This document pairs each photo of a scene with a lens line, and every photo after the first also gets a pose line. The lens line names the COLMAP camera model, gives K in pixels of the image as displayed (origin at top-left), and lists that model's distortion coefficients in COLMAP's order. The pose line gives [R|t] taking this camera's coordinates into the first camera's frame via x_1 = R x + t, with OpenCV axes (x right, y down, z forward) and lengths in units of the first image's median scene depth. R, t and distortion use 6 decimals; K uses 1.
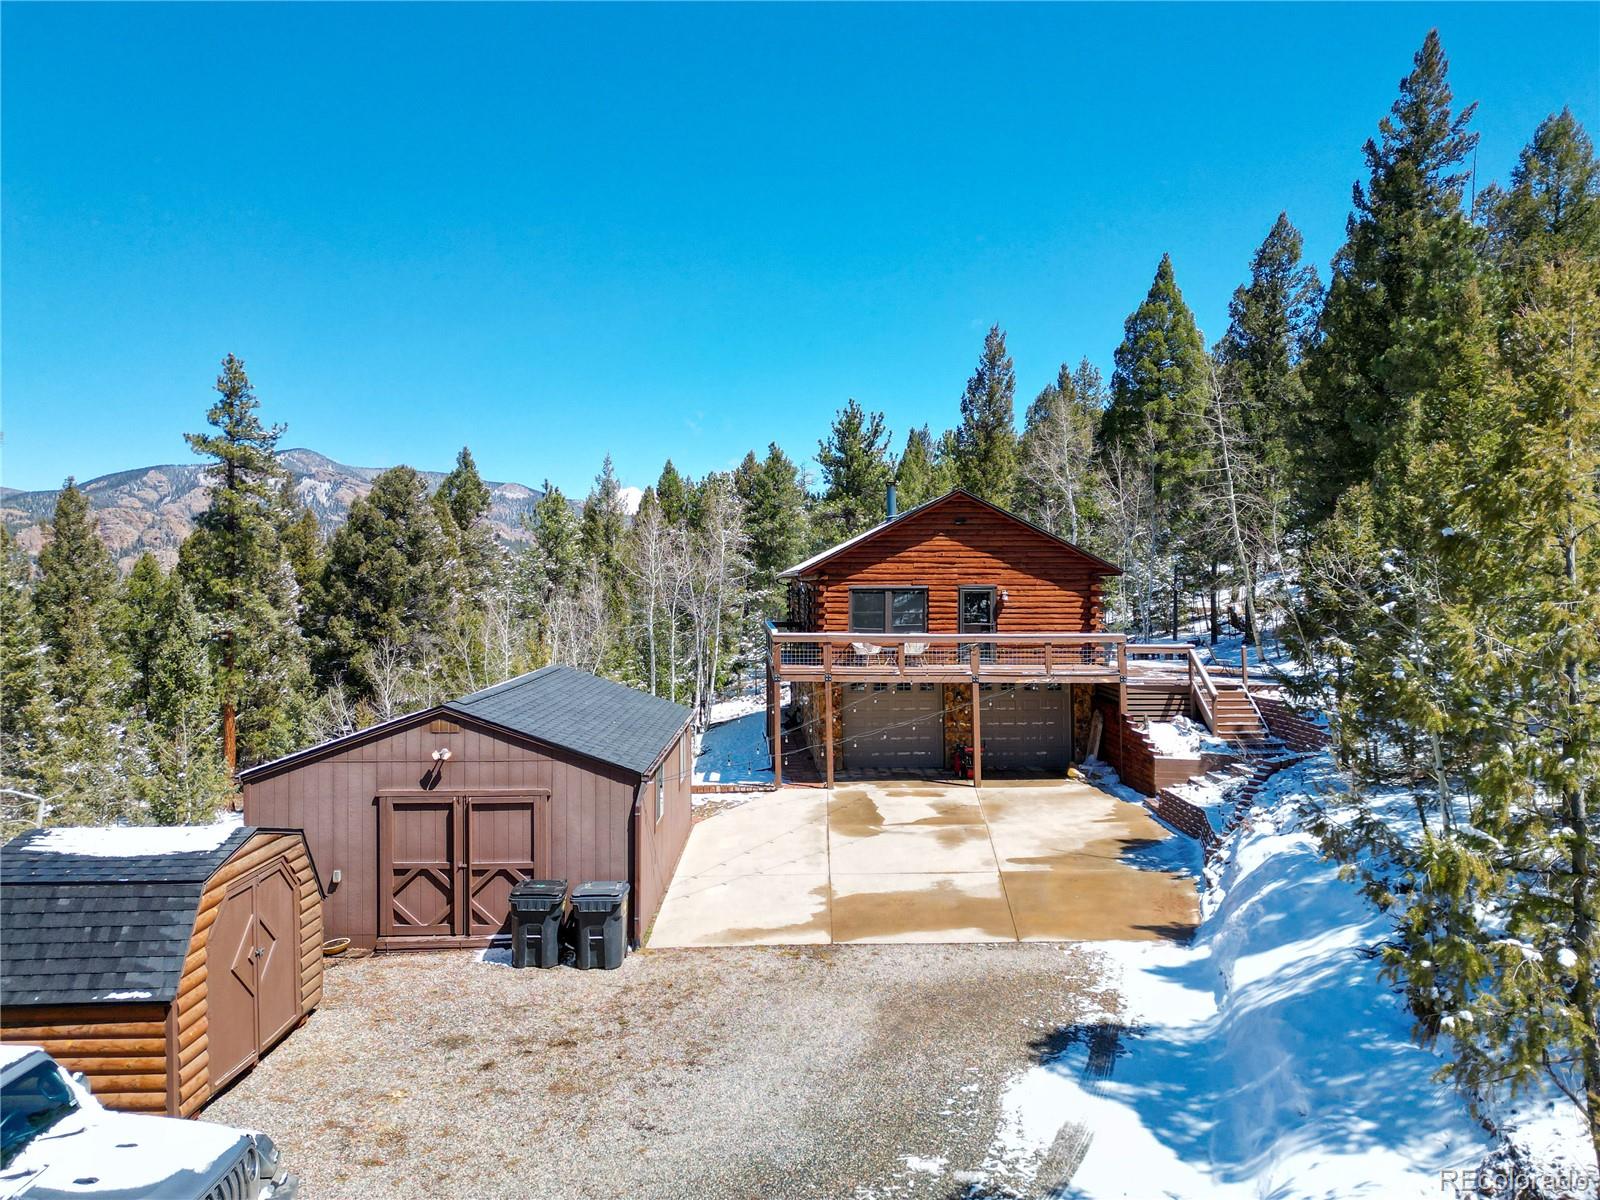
lens RADIAL K [[1083.9, 0, 803.1], [0, 1083.9, 601.7], [0, 0, 1]] dist [0.018578, -0.004690]
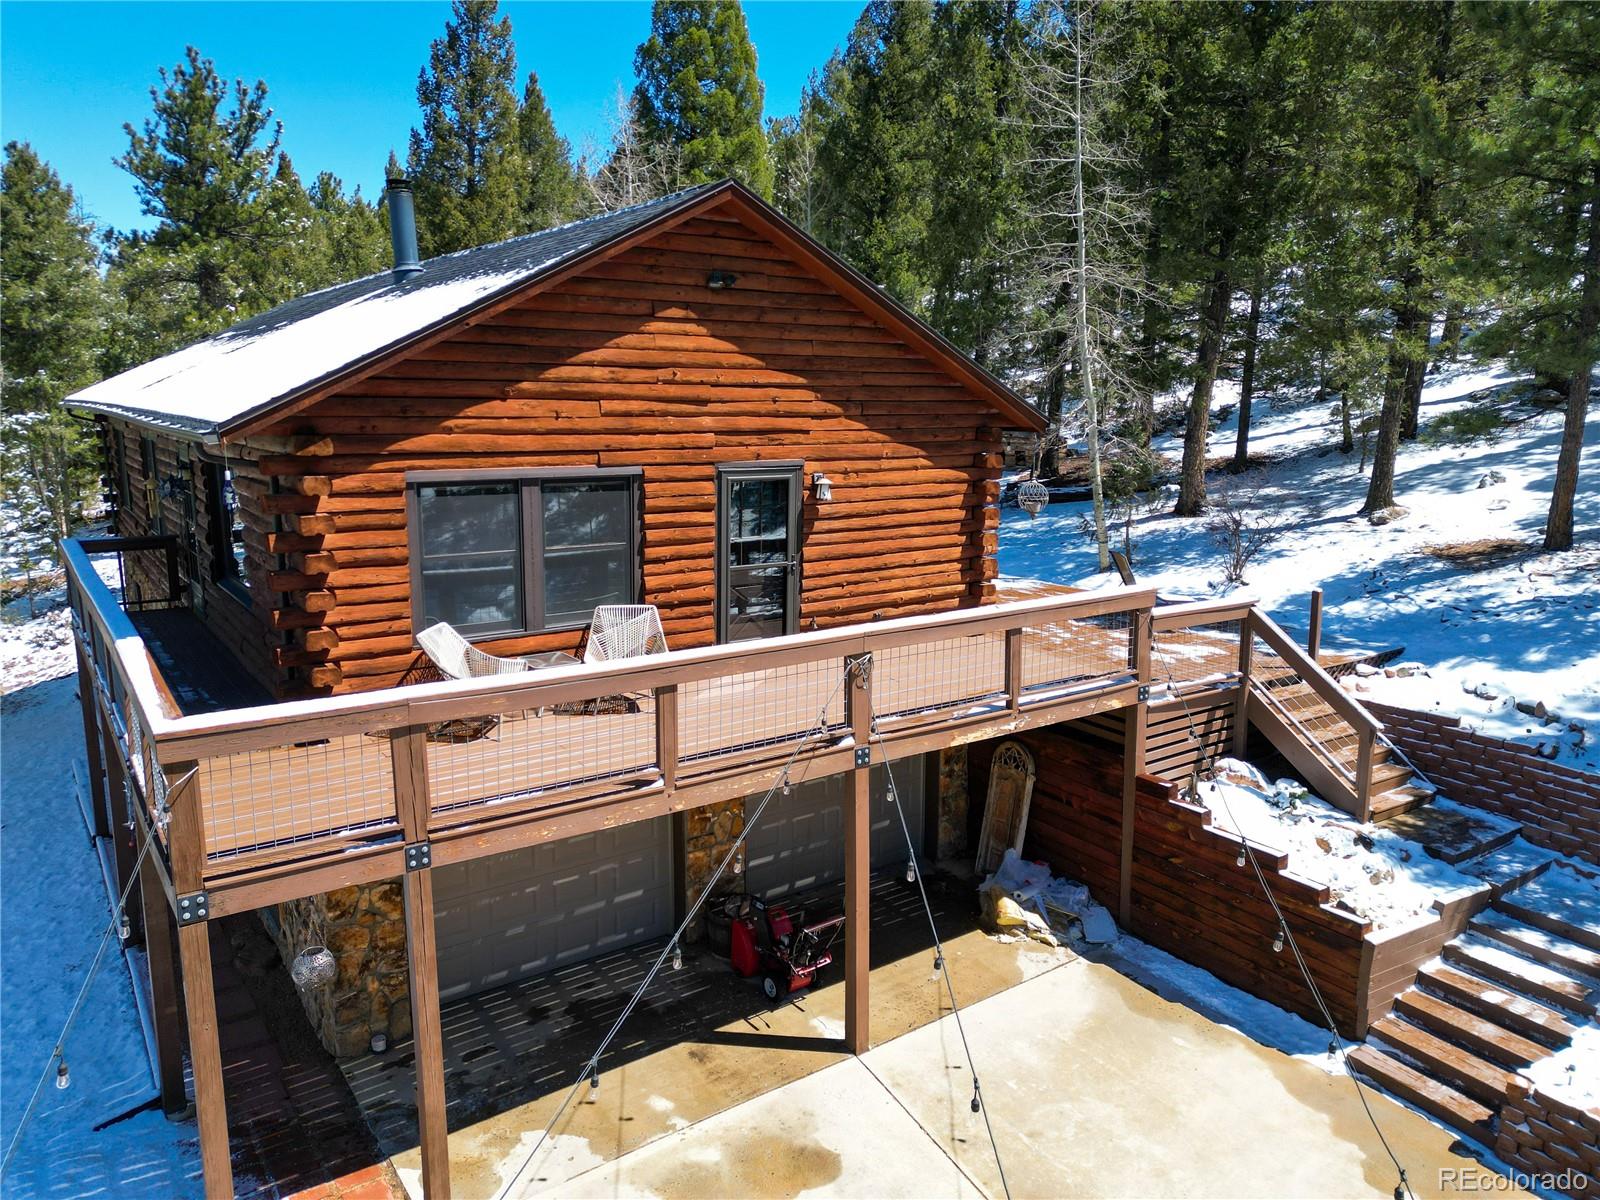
lens RADIAL K [[1083.9, 0, 803.1], [0, 1083.9, 601.7], [0, 0, 1]] dist [0.018578, -0.004690]
pose [[0.836701, -0.092640, 0.539768, -0.032397], [-0.004016, 0.984525, 0.175199, -0.033156], [-0.547645, -0.148757, 0.823381, 0.678682]]
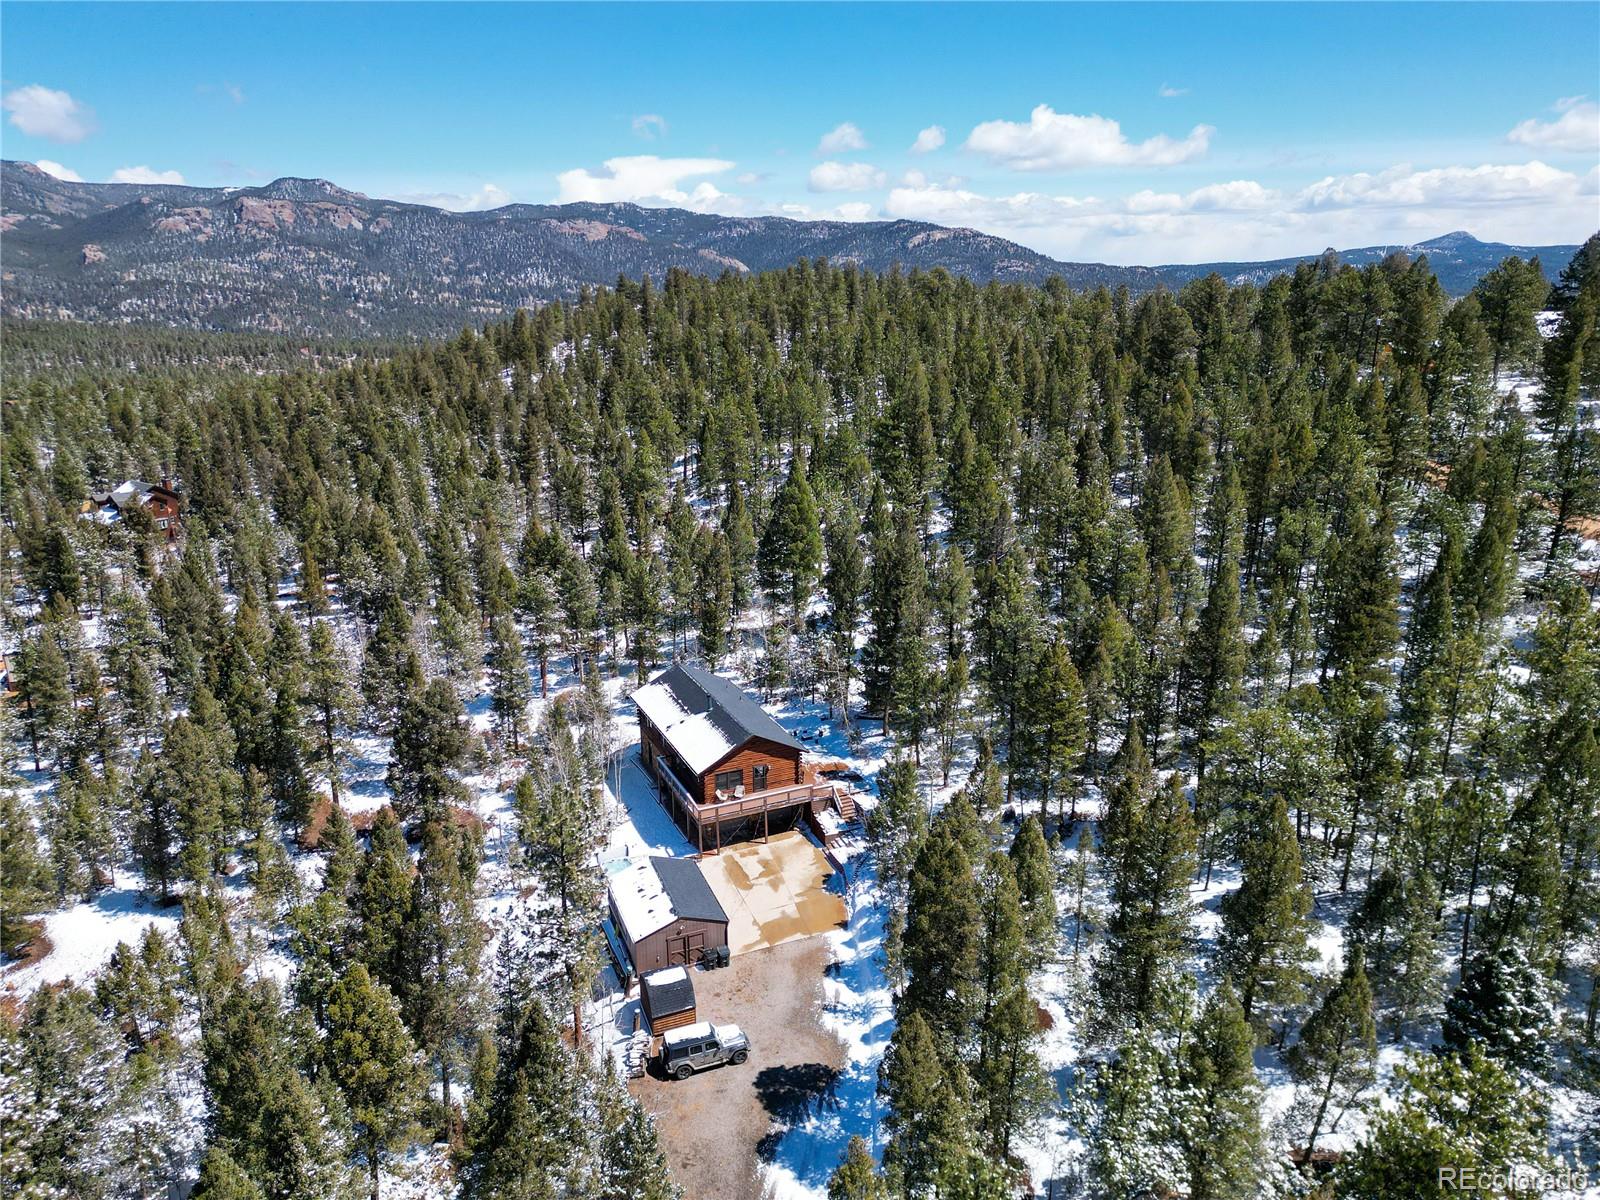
lens RADIAL K [[1083.9, 0, 803.1], [0, 1083.9, 601.7], [0, 0, 1]] dist [0.018578, -0.004690]
pose [[0.927147, -0.105042, 0.359673, -0.663806], [-0.005581, 0.955924, 0.293562, -1.190463], [-0.374656, -0.274183, 0.885696, -1.309529]]
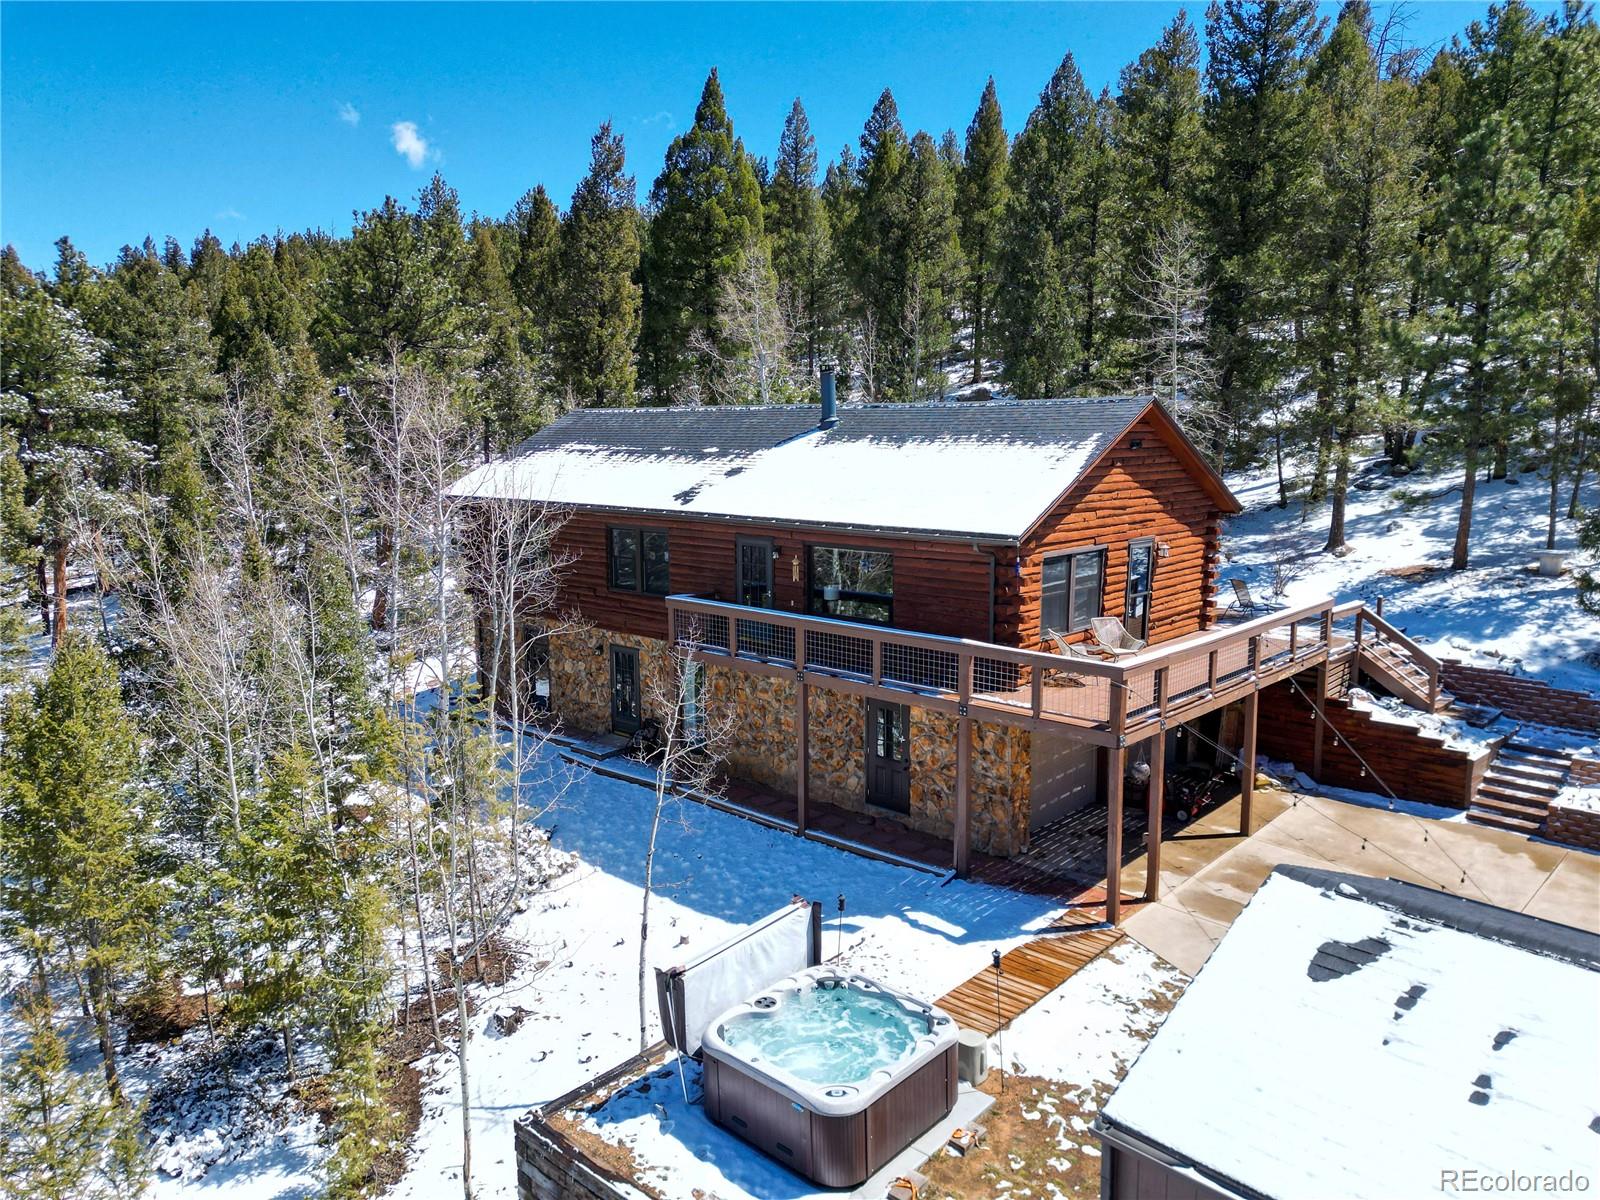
lens RADIAL K [[1083.9, 0, 803.1], [0, 1083.9, 601.7], [0, 0, 1]] dist [0.018578, -0.004690]
pose [[0.701973, -0.106464, 0.704201, -0.489292], [0.002704, 0.989155, 0.146849, -0.077981], [-0.712198, -0.101180, 0.694649, 0.670472]]
